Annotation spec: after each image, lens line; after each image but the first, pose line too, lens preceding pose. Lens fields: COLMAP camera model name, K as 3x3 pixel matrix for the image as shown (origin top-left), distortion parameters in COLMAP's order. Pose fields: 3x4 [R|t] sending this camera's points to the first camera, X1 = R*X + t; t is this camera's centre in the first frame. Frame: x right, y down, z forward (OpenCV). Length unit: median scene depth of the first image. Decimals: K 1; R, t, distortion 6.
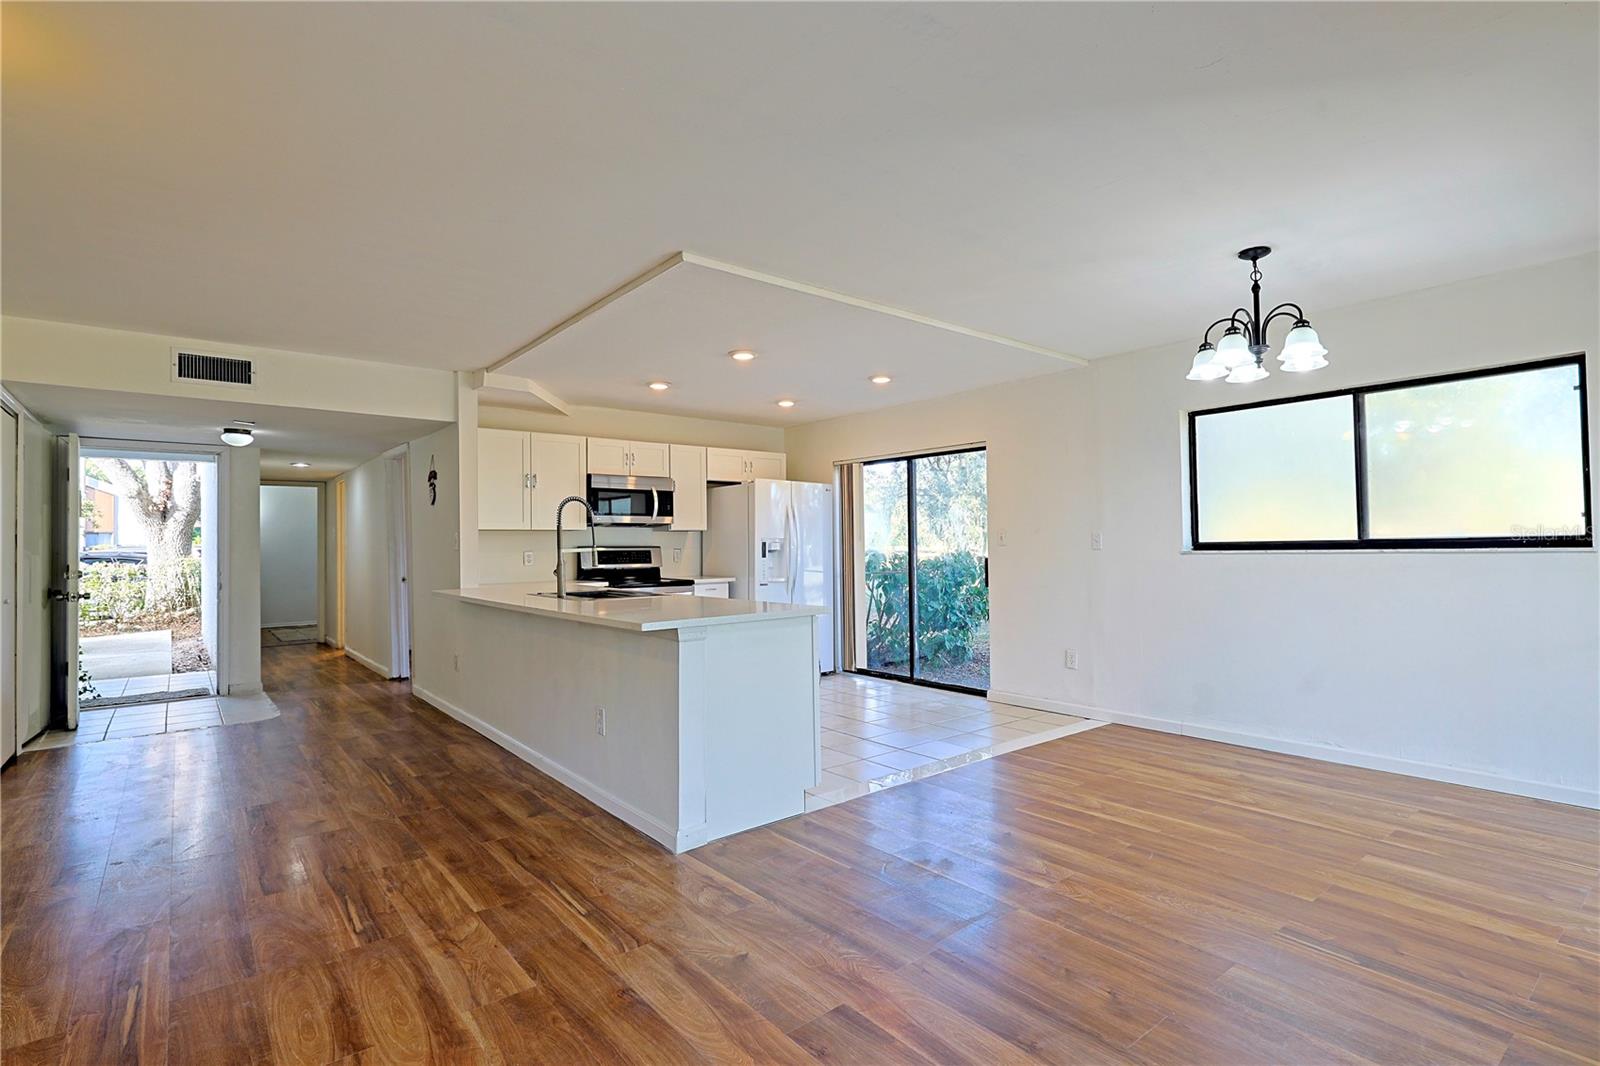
lens RADIAL K [[772.6, 0, 802.3], [0, 772.6, 531.7], [0, 0, 1]] dist [-0.000705, 0.000405]
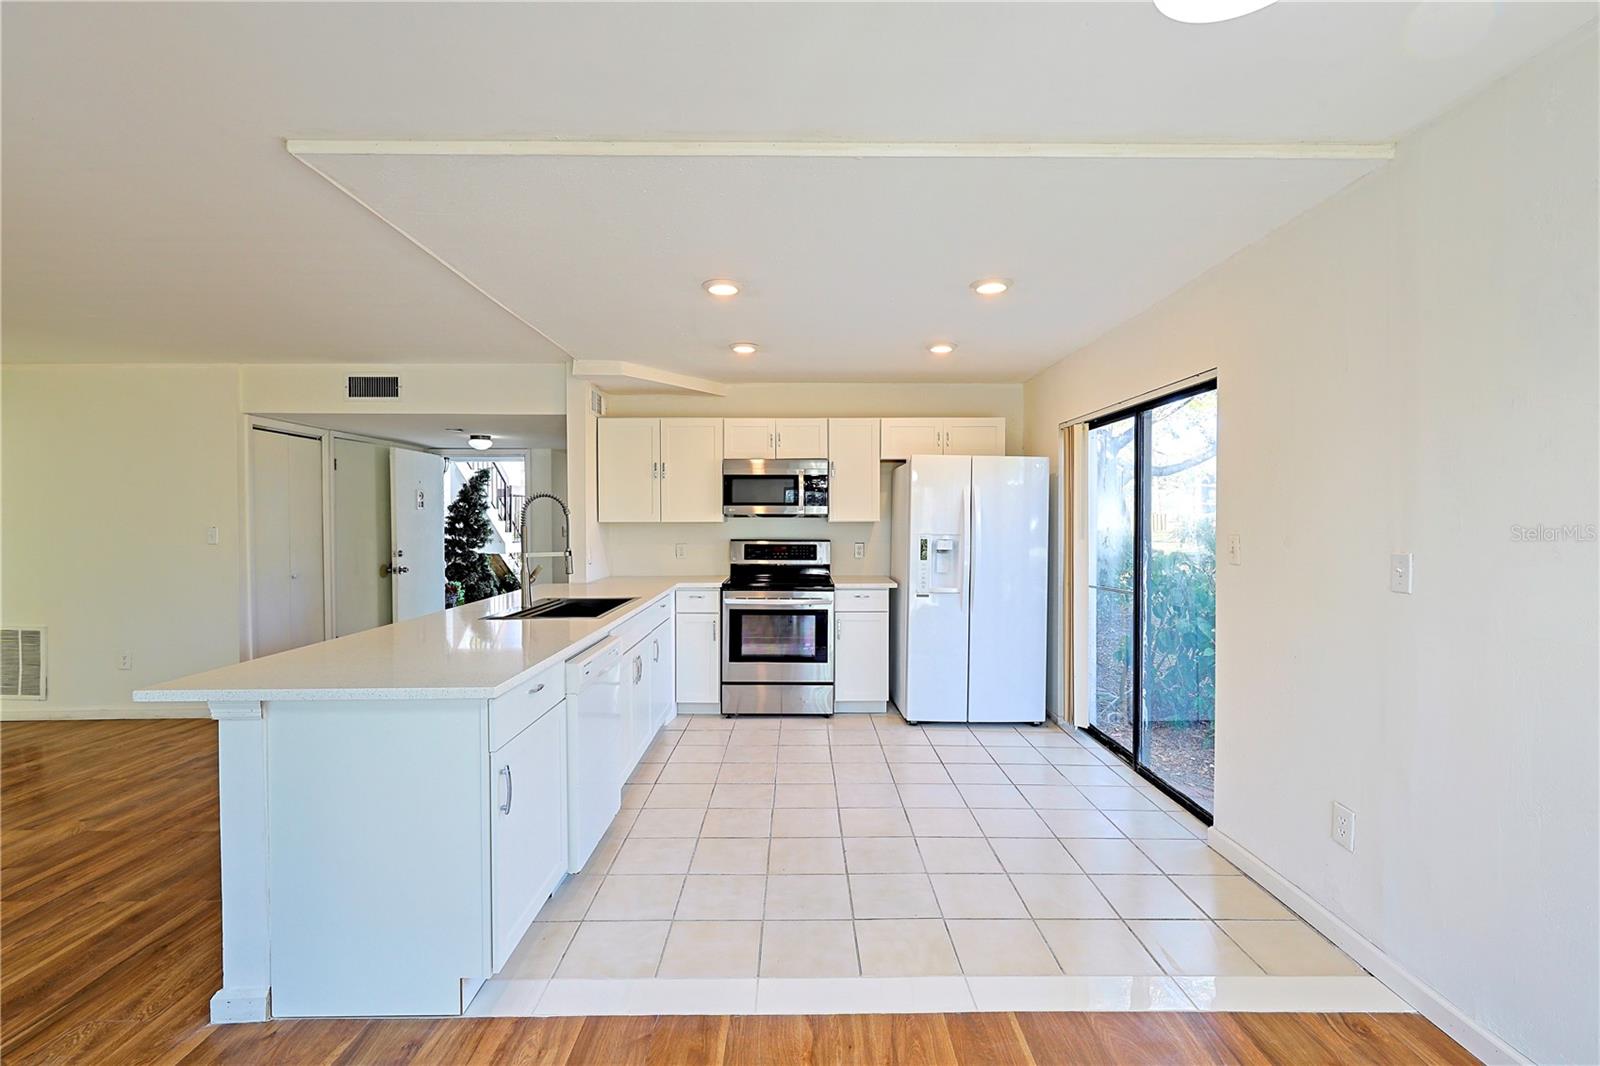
lens RADIAL K [[709.5, 0, 801.6], [0, 709.5, 530.4], [0, 0, 1]] dist [-0.000745, 0.001034]
pose [[0.777319, 0.019695, -0.628799, 0.463692], [0.003814, 0.999344, 0.036017, -0.032665], [0.629095, -0.030395, 0.776734, 0.618191]]
